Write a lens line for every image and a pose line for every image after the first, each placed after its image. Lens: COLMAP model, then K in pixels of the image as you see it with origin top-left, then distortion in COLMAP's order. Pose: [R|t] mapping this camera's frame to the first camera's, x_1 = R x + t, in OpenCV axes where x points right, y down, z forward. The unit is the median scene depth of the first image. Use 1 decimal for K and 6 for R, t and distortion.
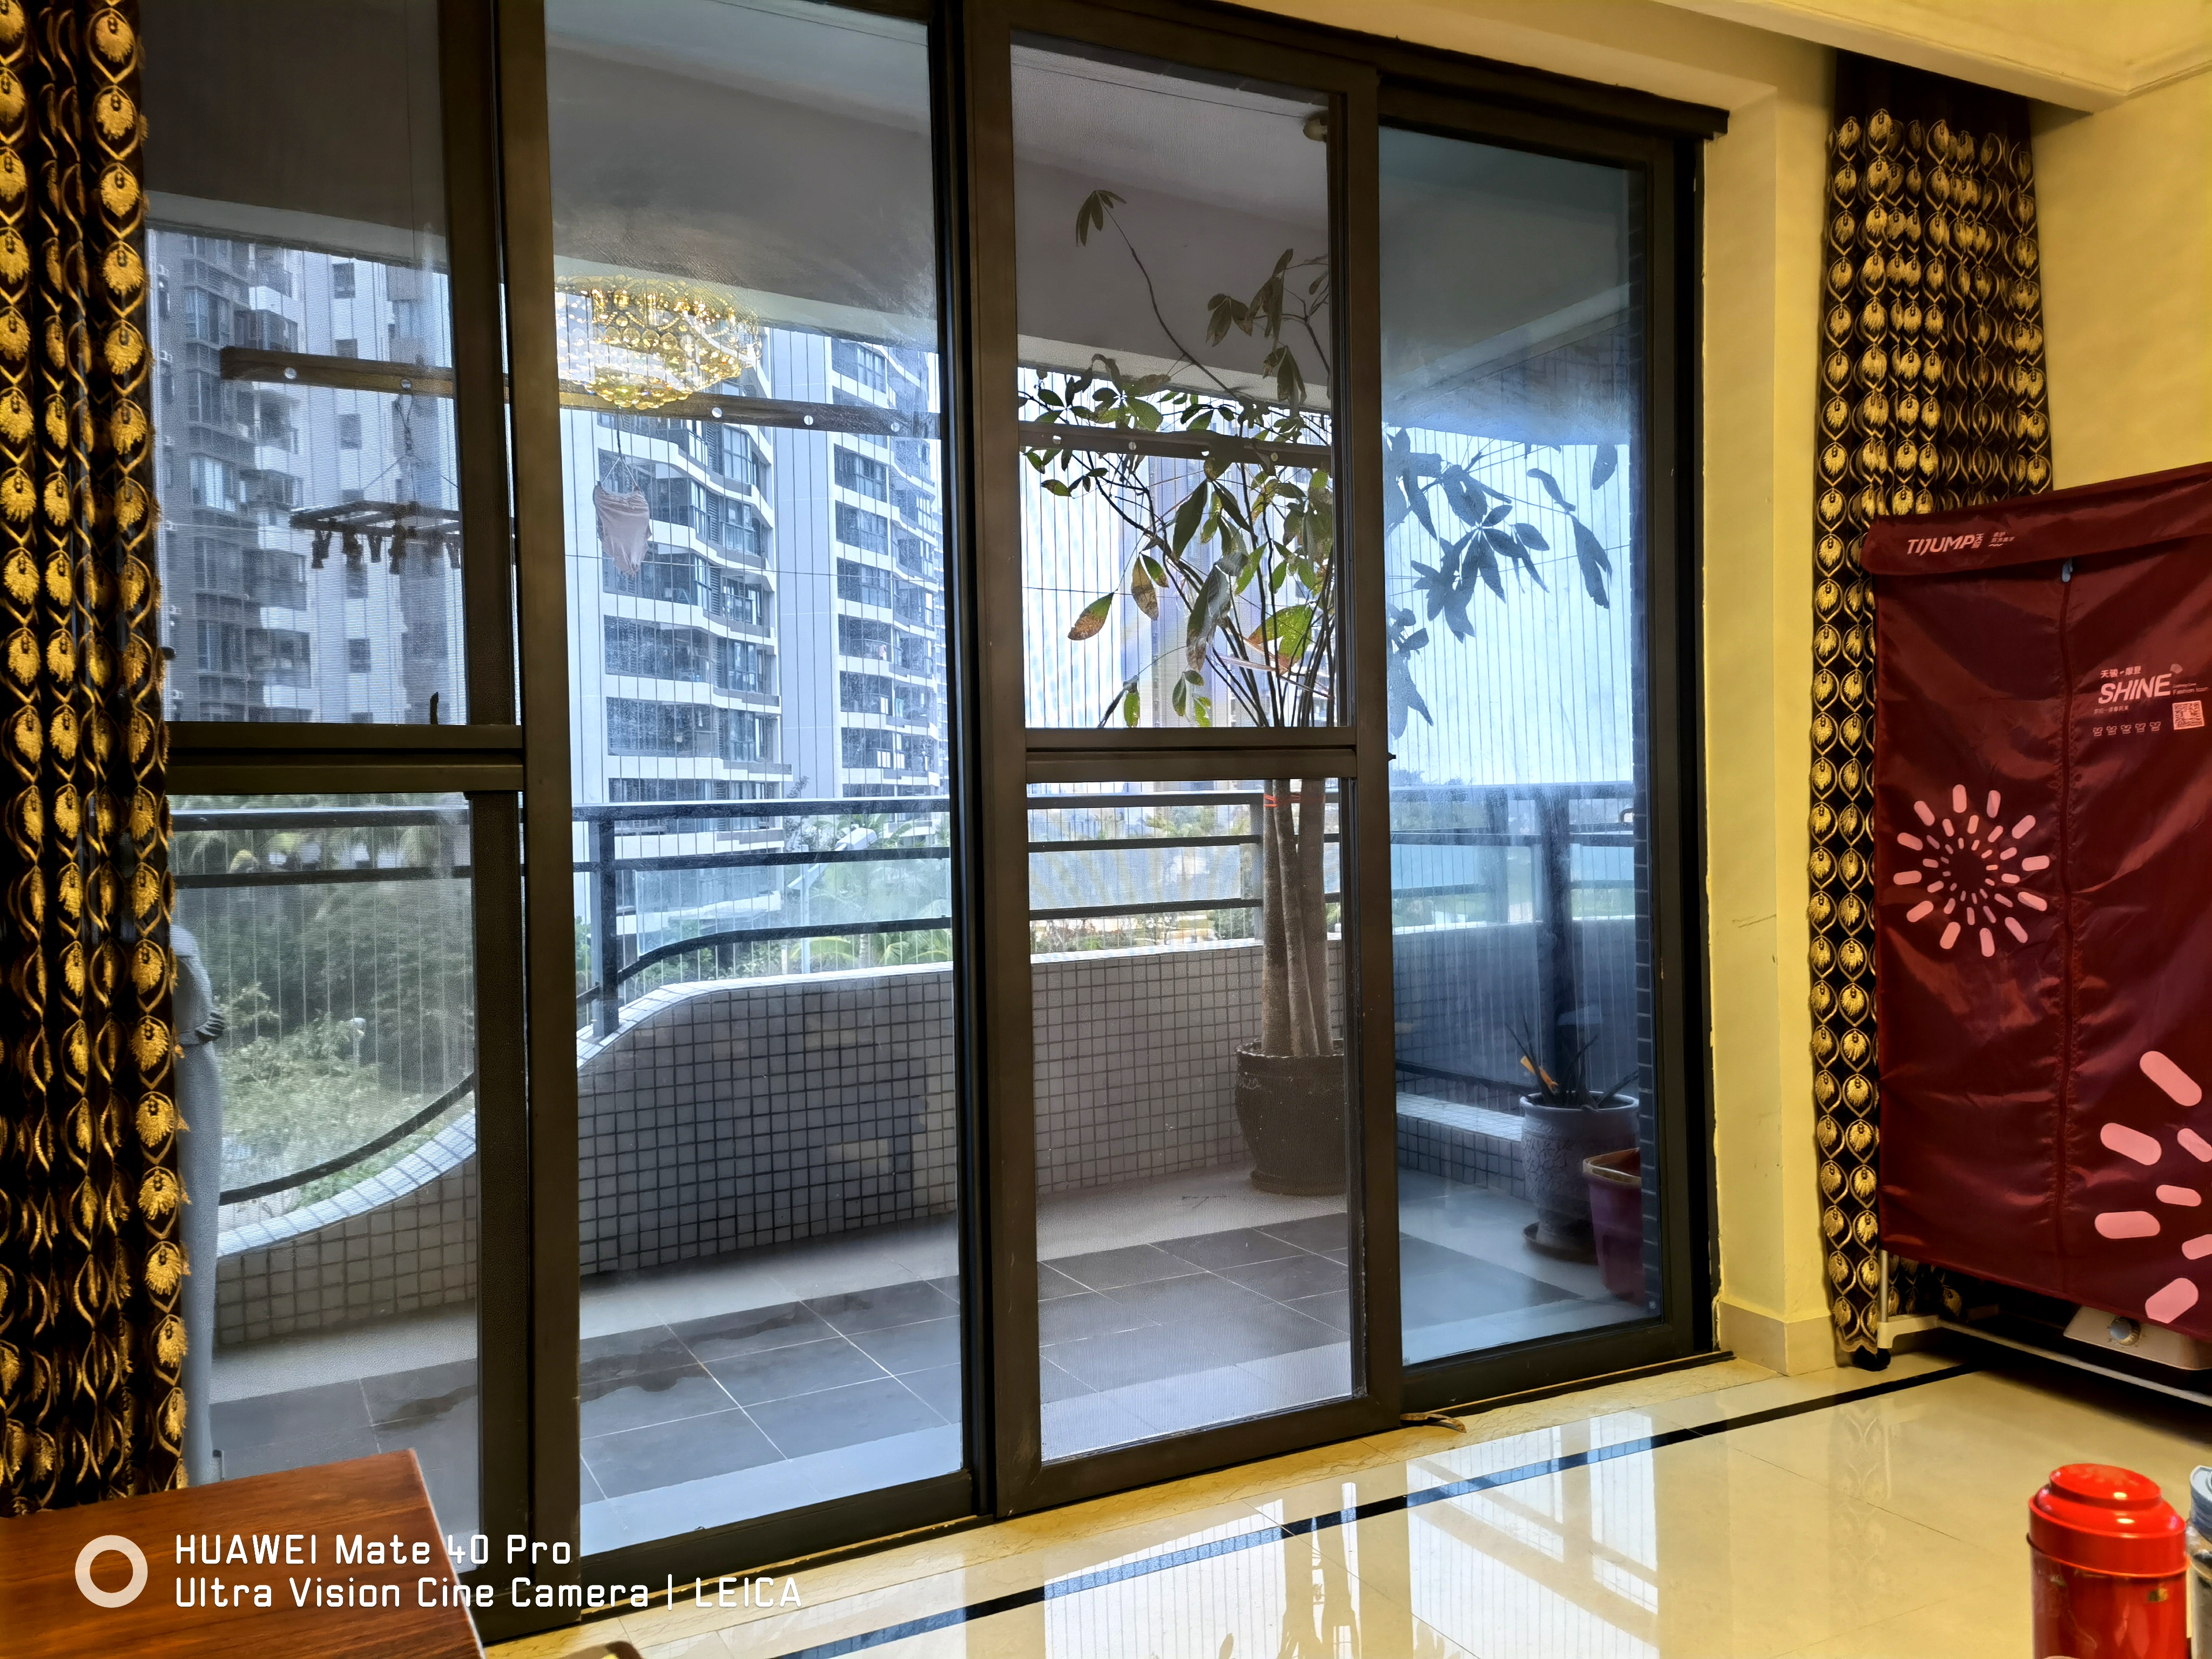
lens RADIAL K [[1727.7, 0, 1106.0], [0, 1727.7, 829.5], [0, 0, 1]] dist [0.057719, -0.000050]
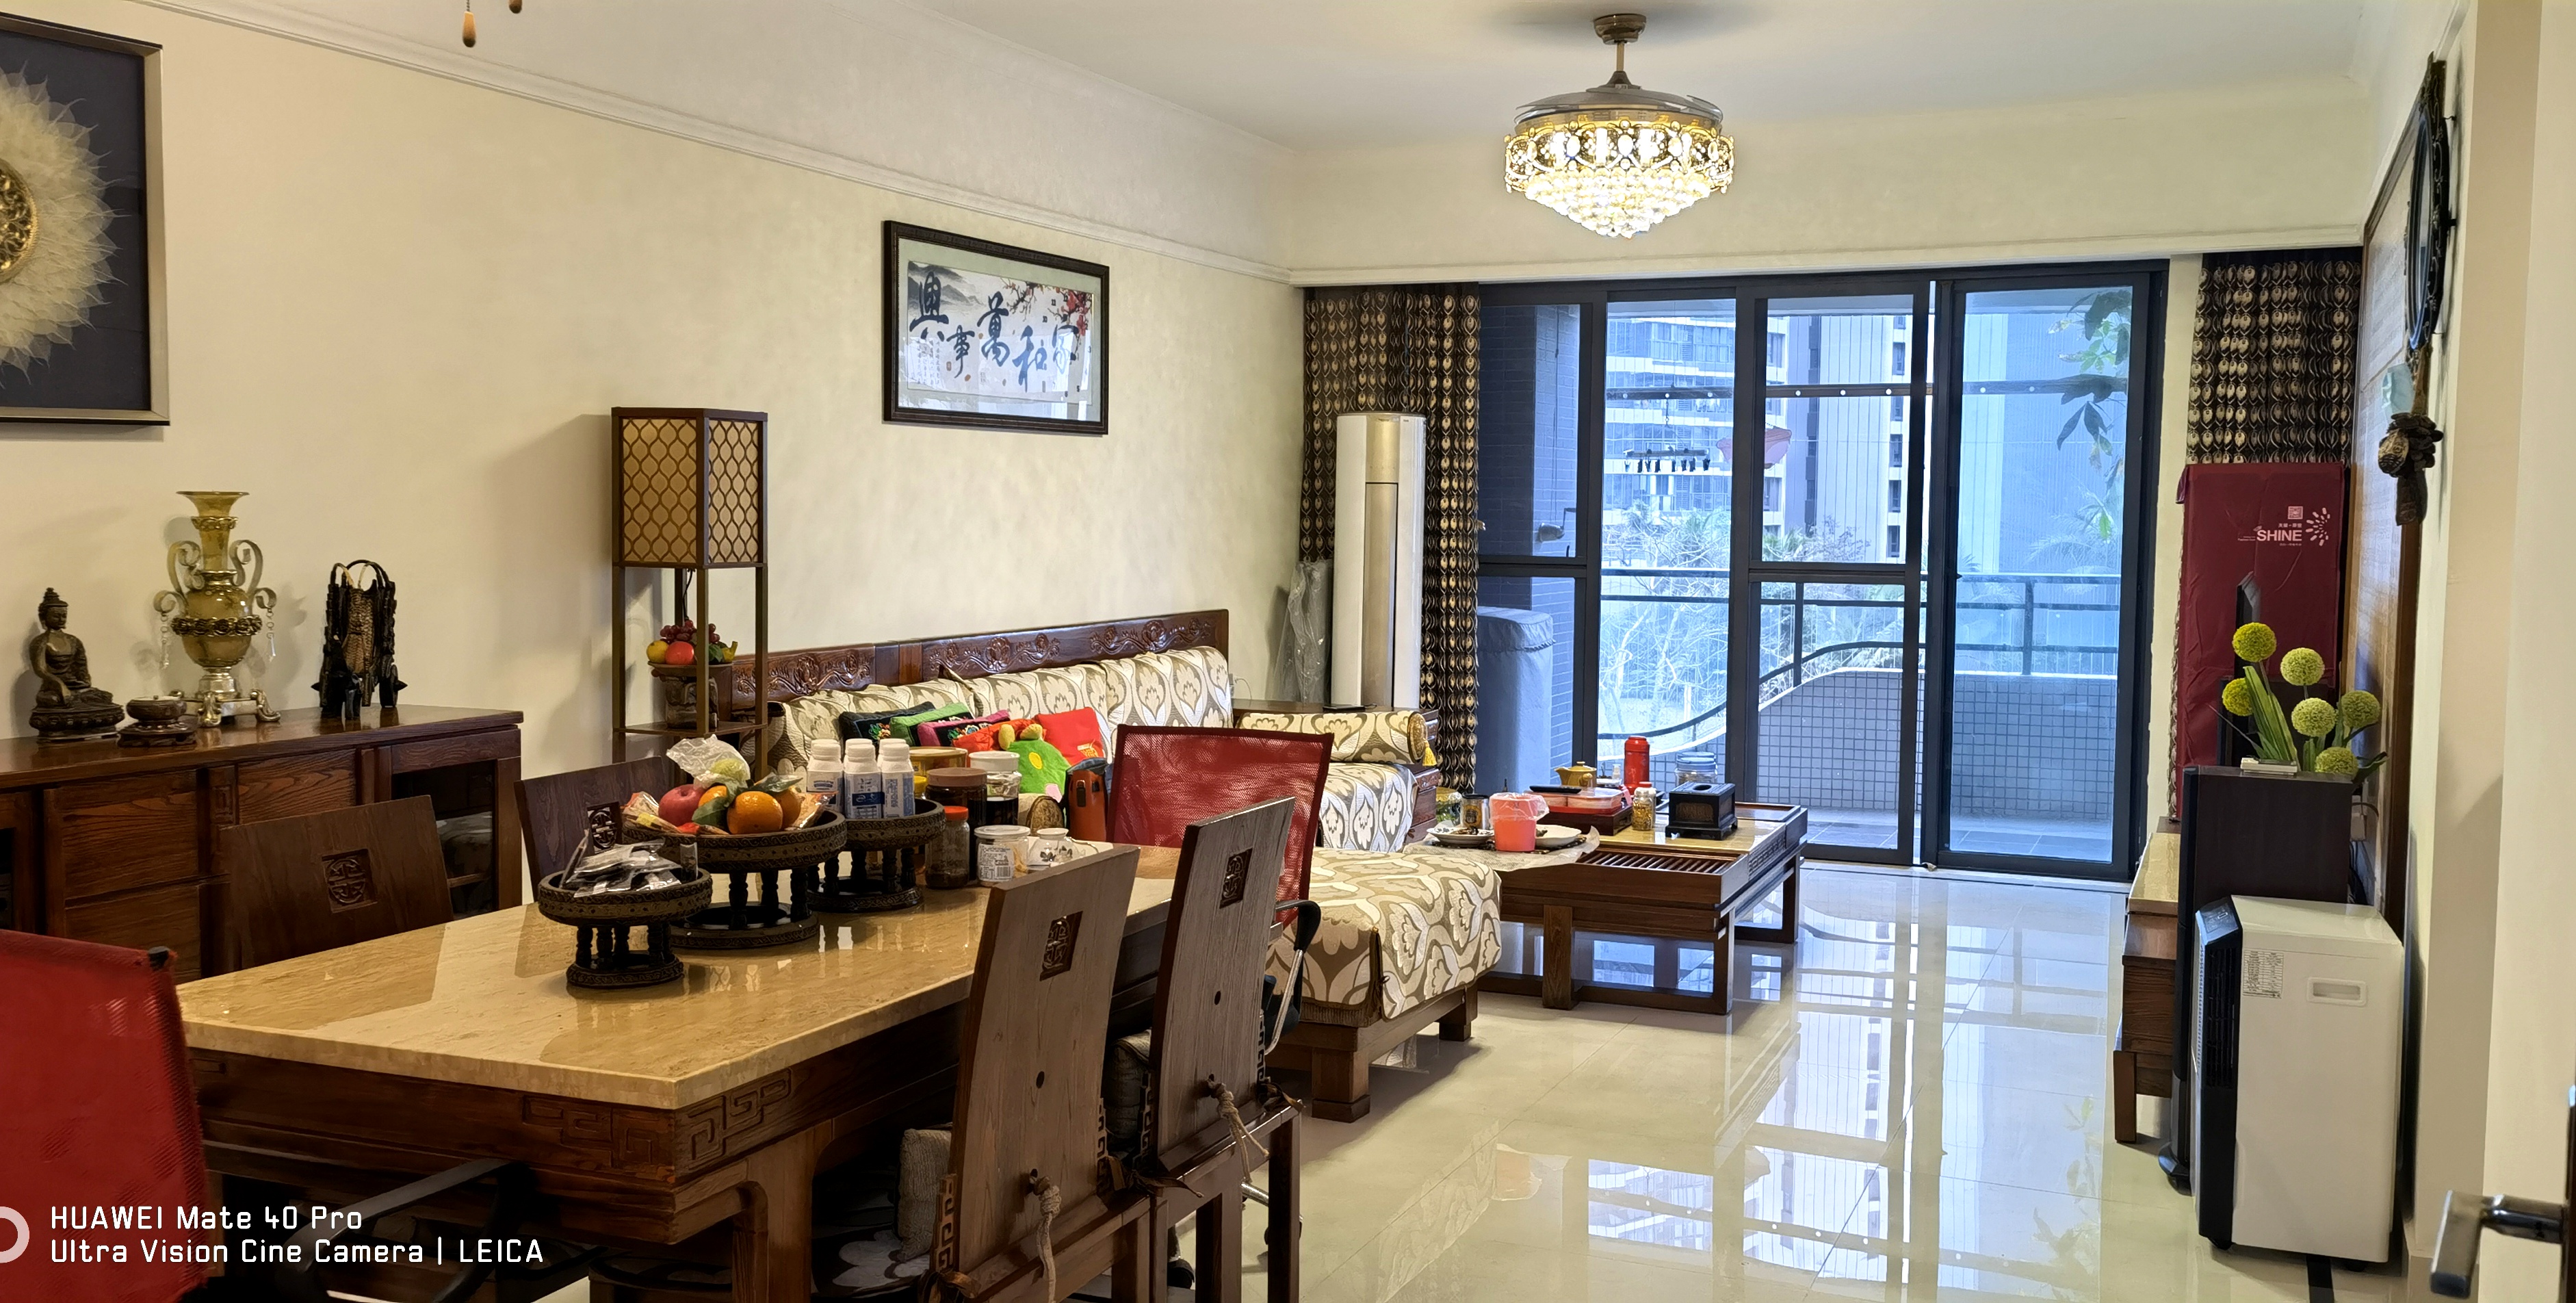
lens RADIAL K [[2248.4, 0, 1288.0], [0, 2248.4, 651.5], [0, 0, 1]] dist [0.092663, 0.004215]
pose [[0.629591, 0.080721, -0.772722, 1.323797], [-0.036512, 0.996563, 0.074355, -0.092616], [0.776068, -0.018600, 0.630374, -1.057948]]
